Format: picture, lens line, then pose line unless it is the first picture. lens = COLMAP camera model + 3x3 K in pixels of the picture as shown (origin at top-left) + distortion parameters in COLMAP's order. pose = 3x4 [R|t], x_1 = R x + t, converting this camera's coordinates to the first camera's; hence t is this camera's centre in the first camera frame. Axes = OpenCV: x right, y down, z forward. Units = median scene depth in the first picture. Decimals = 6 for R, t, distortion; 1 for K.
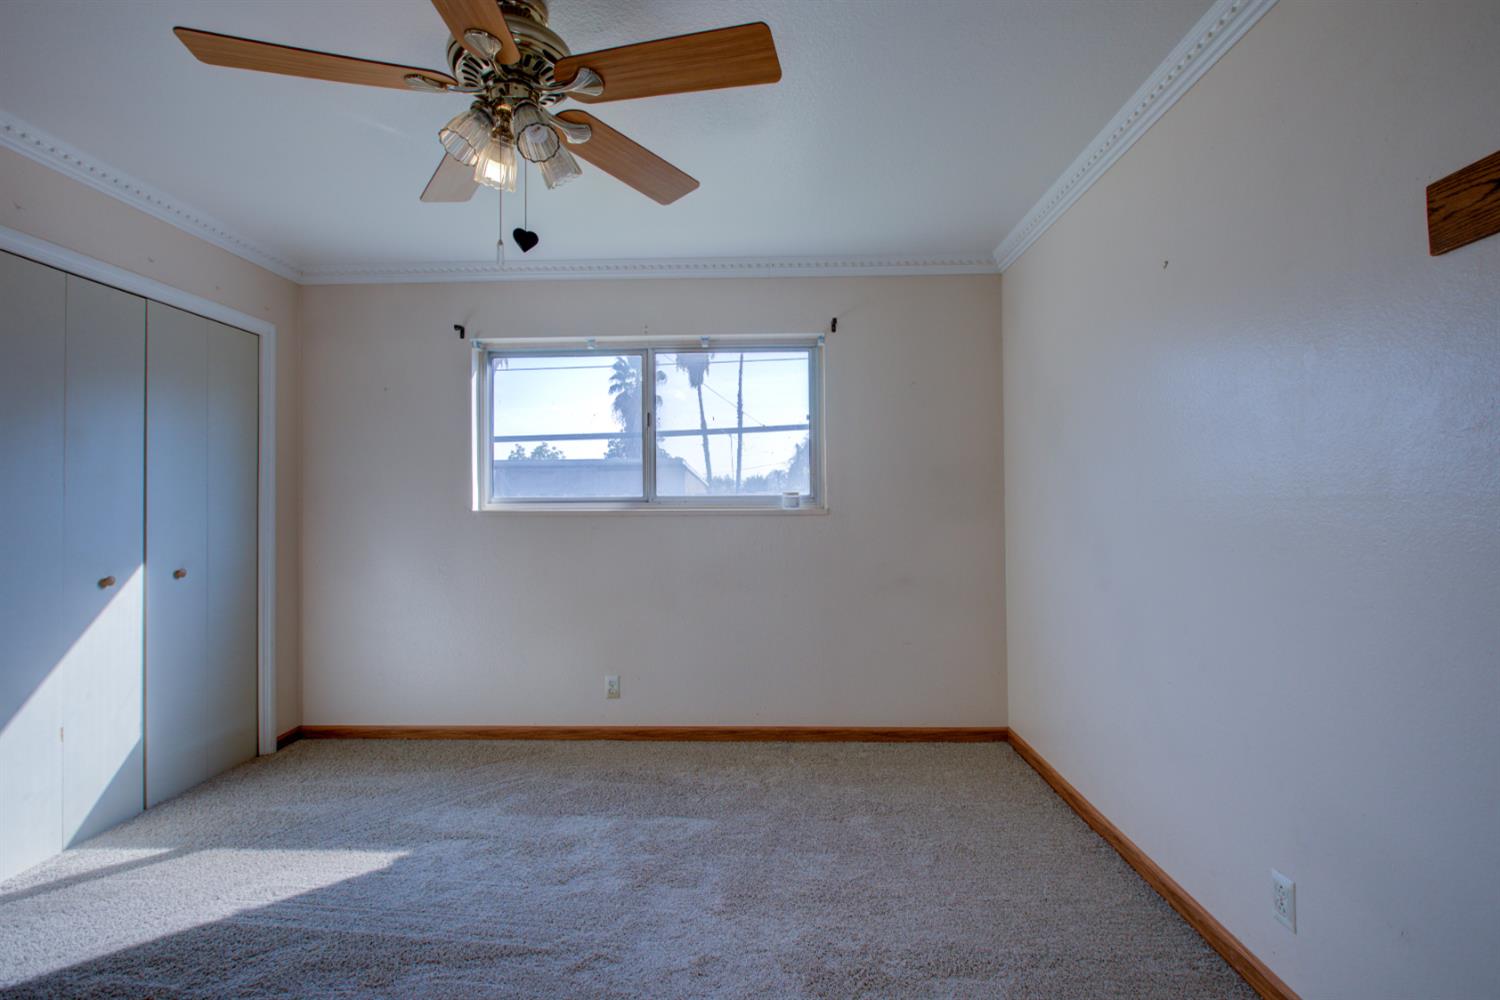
lens RADIAL K [[688.6, 0, 750.3], [0, 688.6, 500.7], [0, 0, 1]] dist [-0.013197, 0.005132]
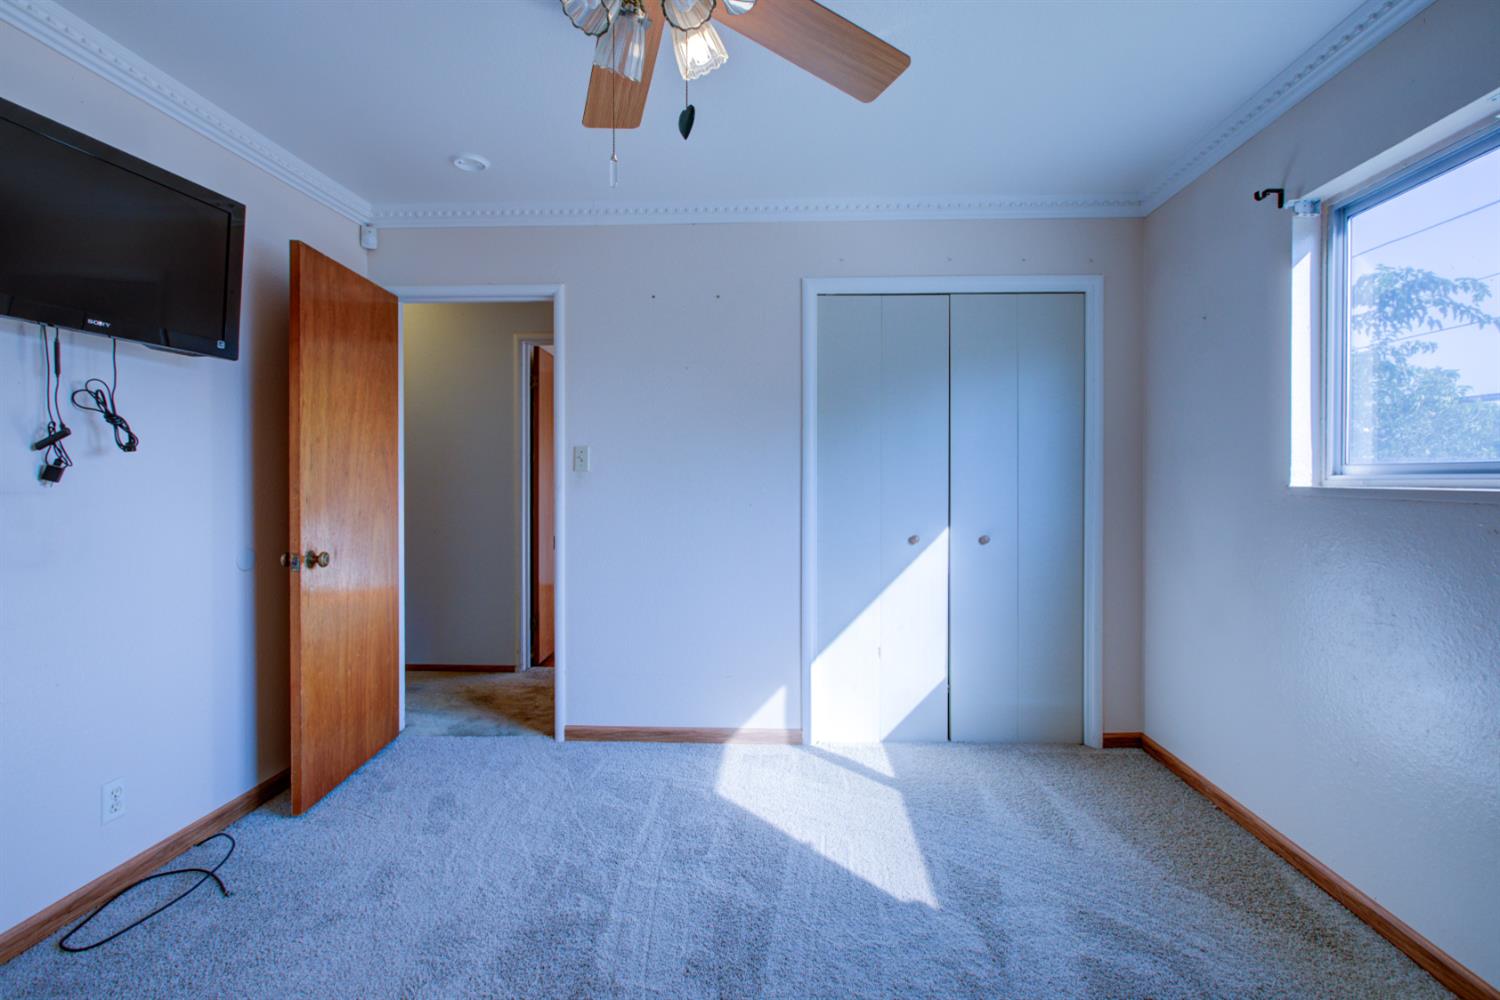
lens RADIAL K [[688.6, 0, 765.8], [0, 688.6, 482.5], [0, 0, 1]] dist [-0.013197, 0.005132]
pose [[-0.010688, 0.010749, -0.999885, 0.266737], [0.007617, 0.999914, 0.010668, 0.002254], [0.999914, -0.007502, -0.010769, 0.704557]]
